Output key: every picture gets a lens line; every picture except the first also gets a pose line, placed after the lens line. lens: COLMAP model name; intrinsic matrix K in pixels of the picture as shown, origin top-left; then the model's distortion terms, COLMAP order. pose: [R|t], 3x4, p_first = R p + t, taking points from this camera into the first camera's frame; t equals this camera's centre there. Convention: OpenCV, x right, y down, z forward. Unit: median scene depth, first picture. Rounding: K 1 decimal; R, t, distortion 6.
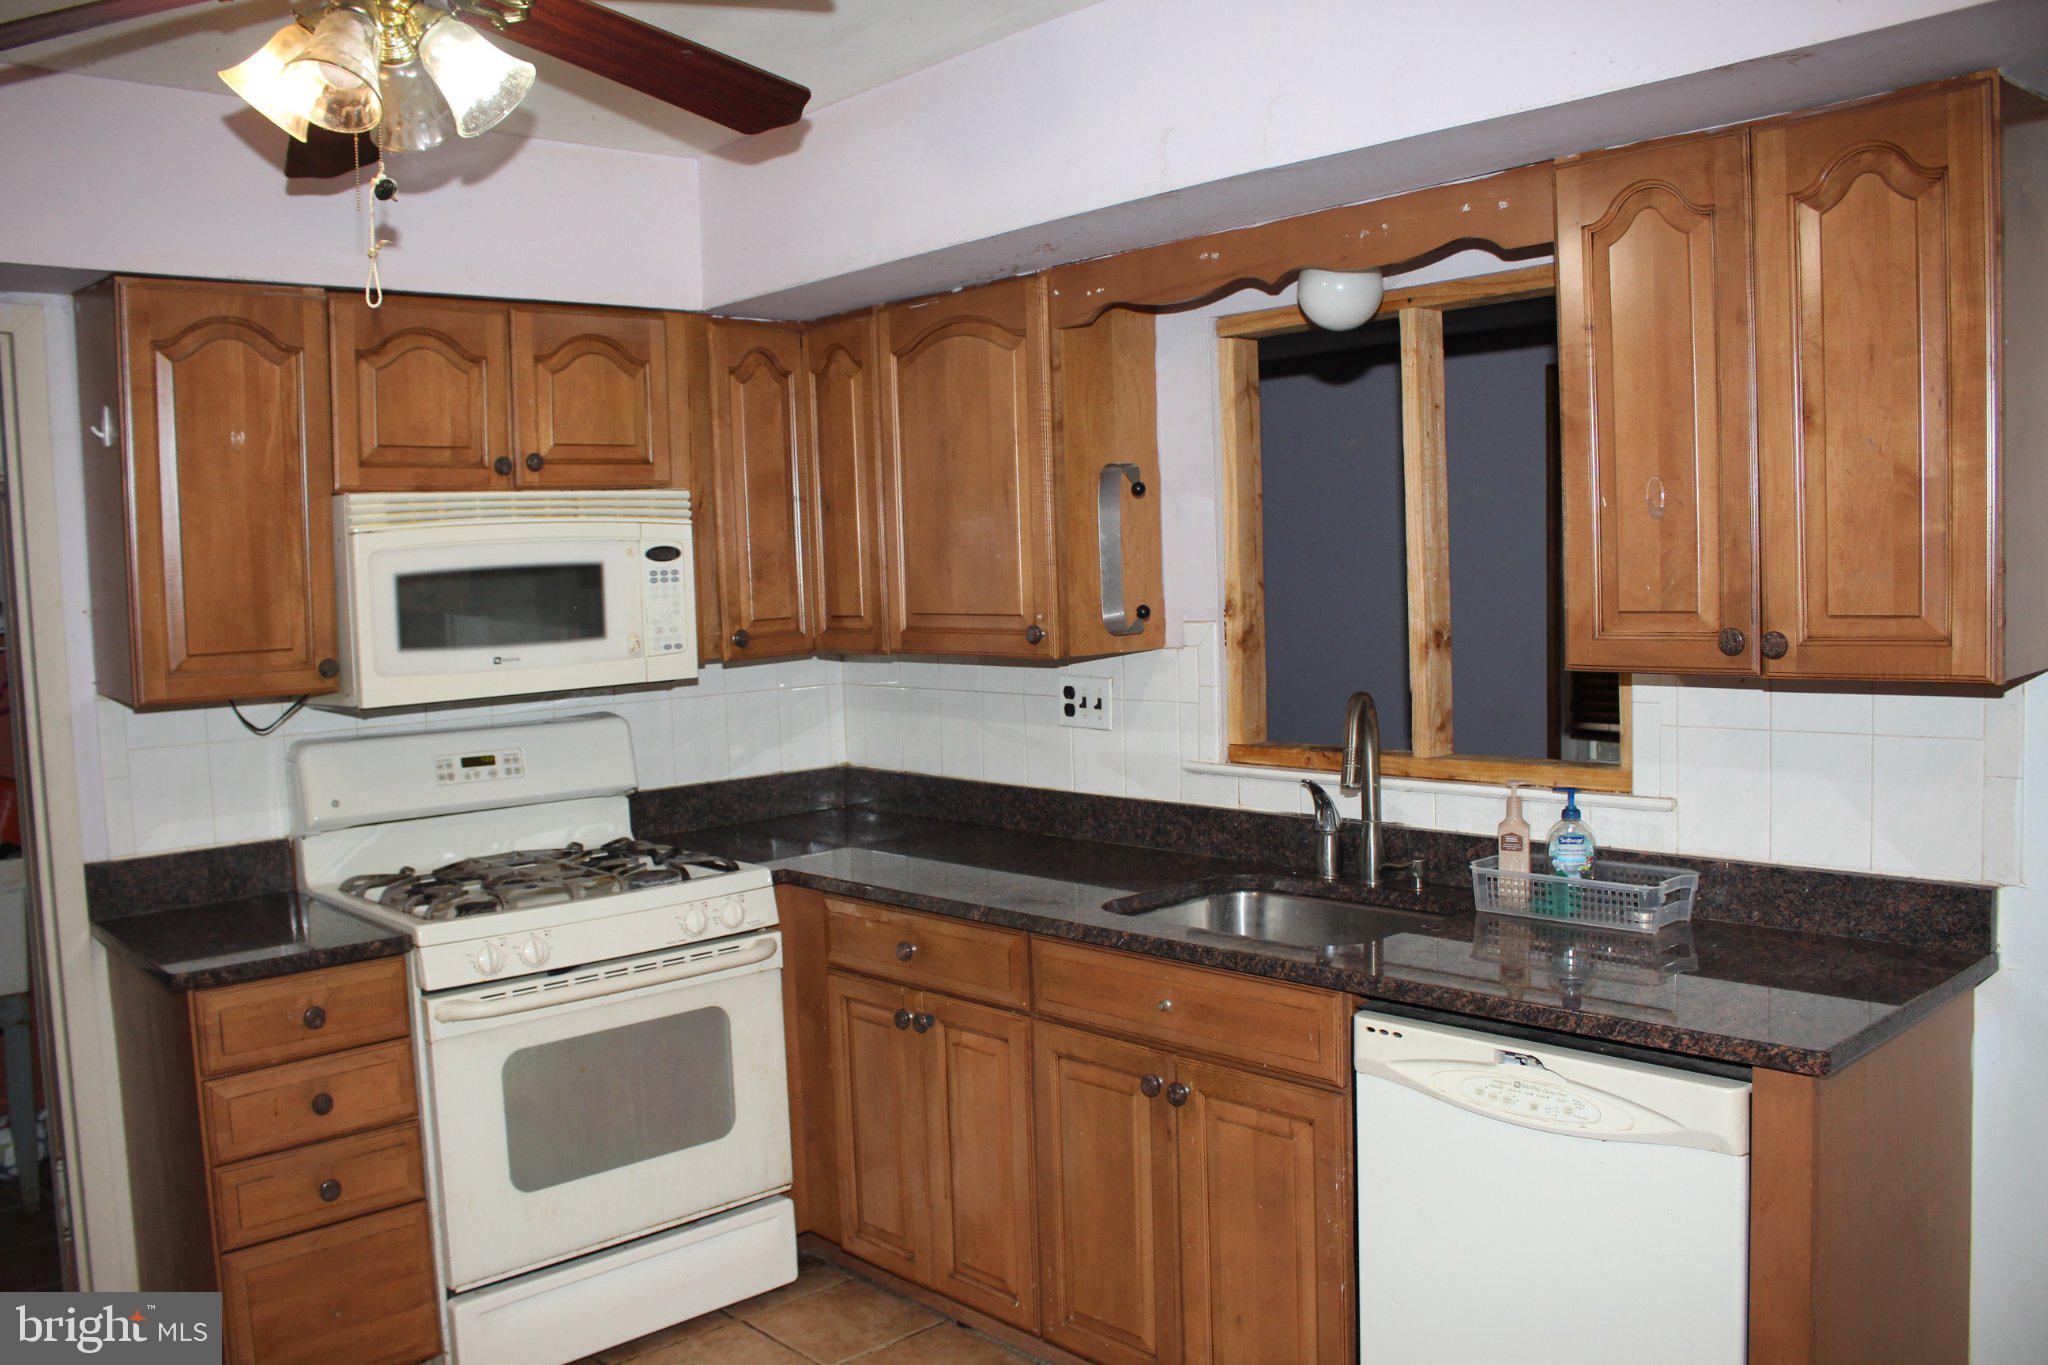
lens RADIAL K [[1695.8, 0, 988.1], [0, 1695.8, 694.9], [0, 0, 1]] dist [-0.153038, 0.118149]
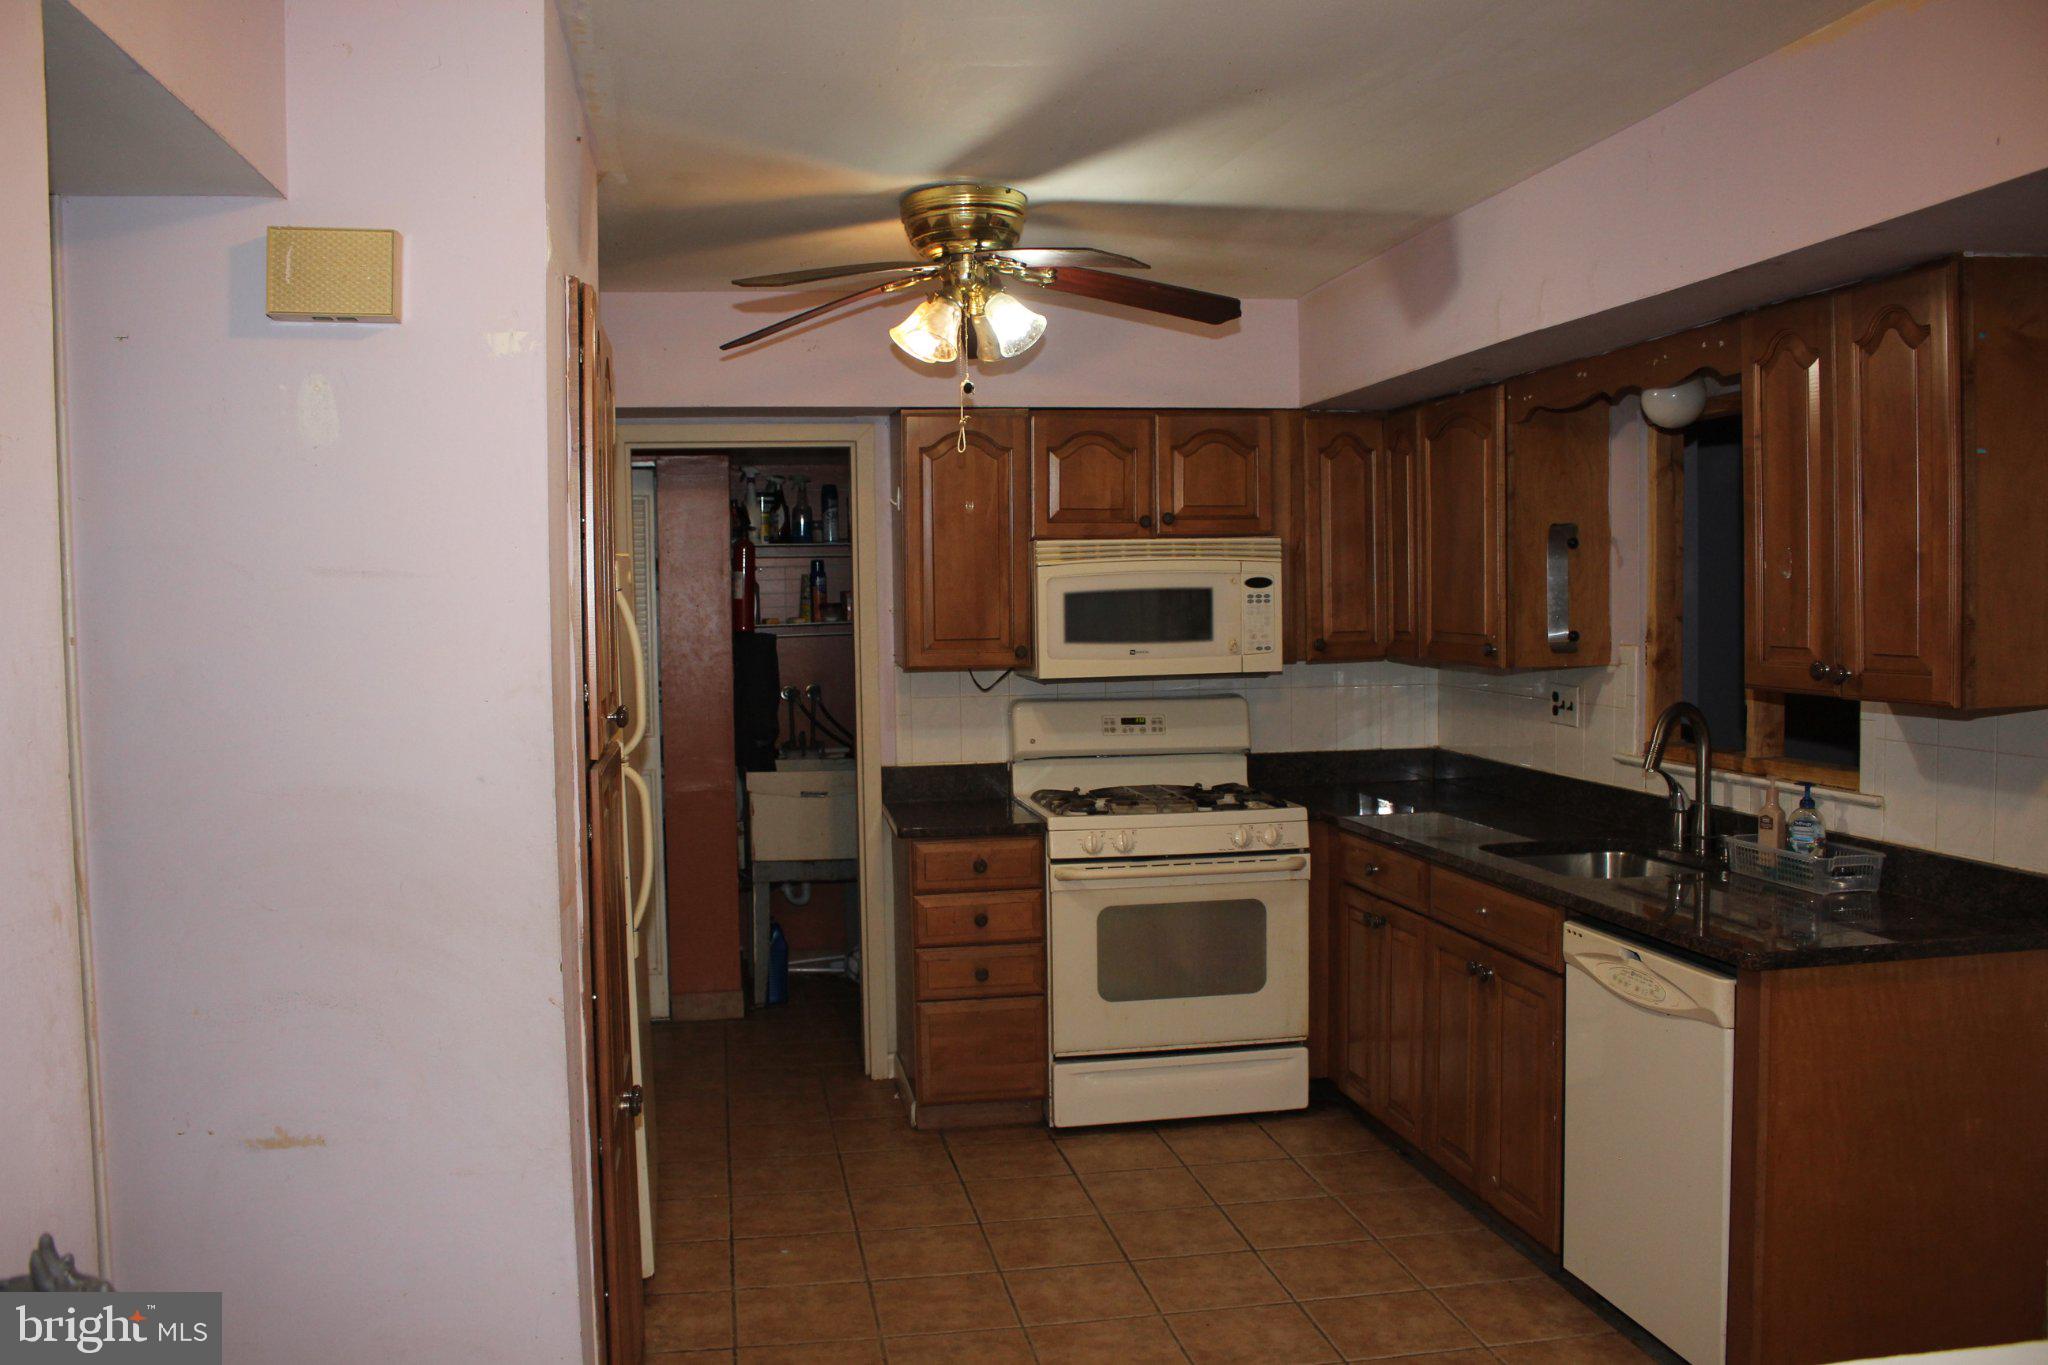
lens RADIAL K [[1695.8, 0, 996.3], [0, 1695.8, 692.2], [0, 0, 1]] dist [-0.153038, 0.118149]
pose [[0.844575, 0.052579, -0.532849, 0.415196], [-0.055303, 0.998411, 0.010862, 0.005579], [0.532573, 0.020295, 0.846141, -0.345088]]
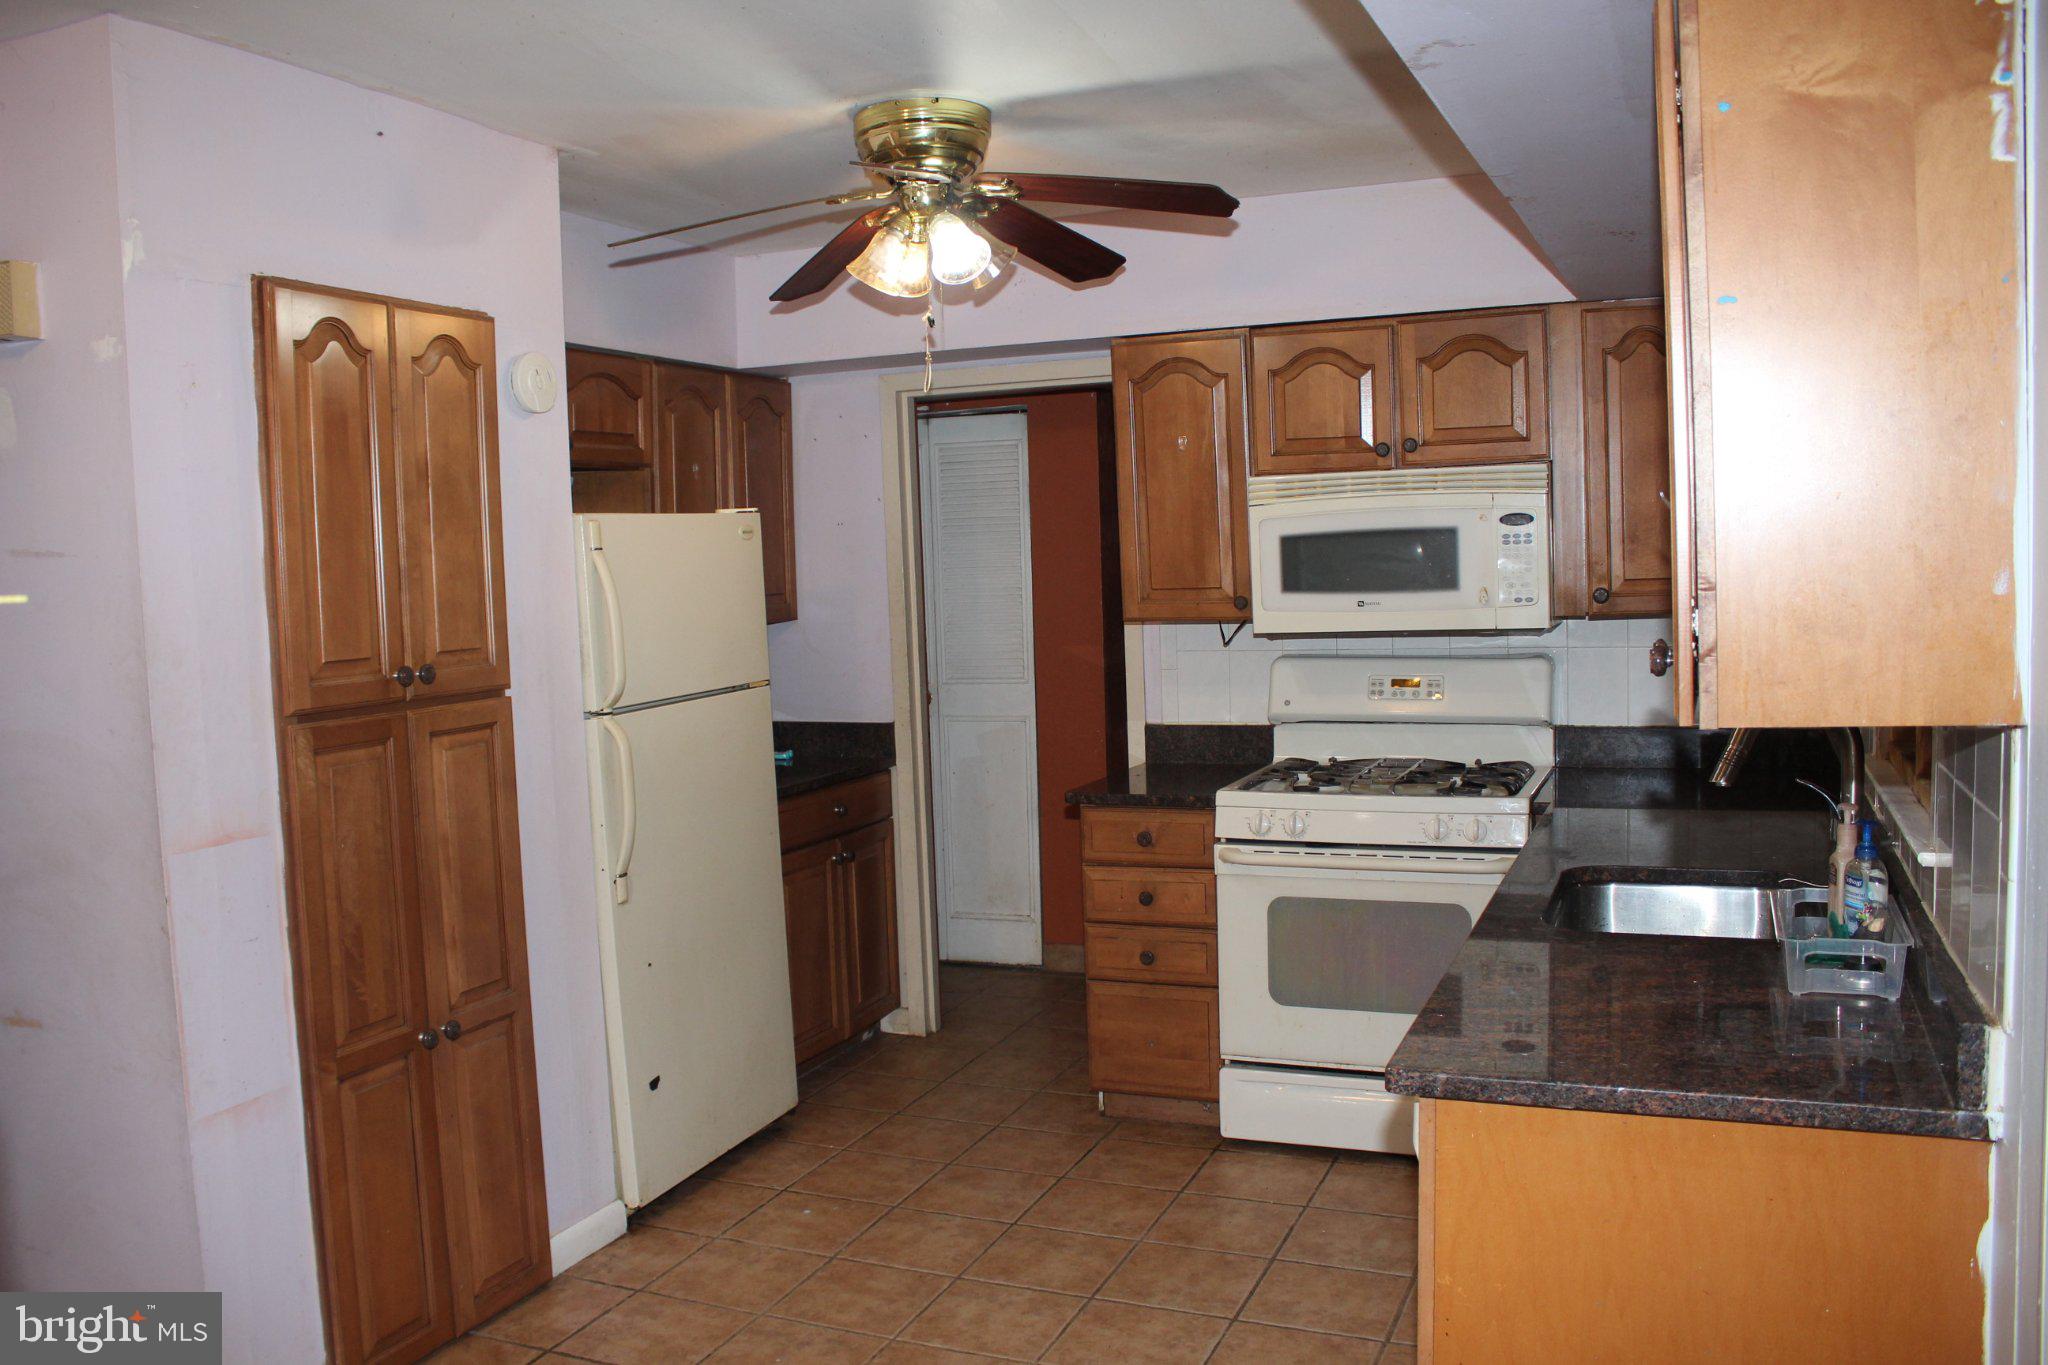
lens RADIAL K [[1695.8, 0, 1009.5], [0, 1695.8, 682.0], [0, 0, 1]] dist [-0.153038, 0.118149]
pose [[0.418423, 0.091776, -0.903604, 0.770706], [-0.050444, 0.995694, 0.077771, -0.047898], [0.906850, 0.013040, 0.421251, 0.217278]]
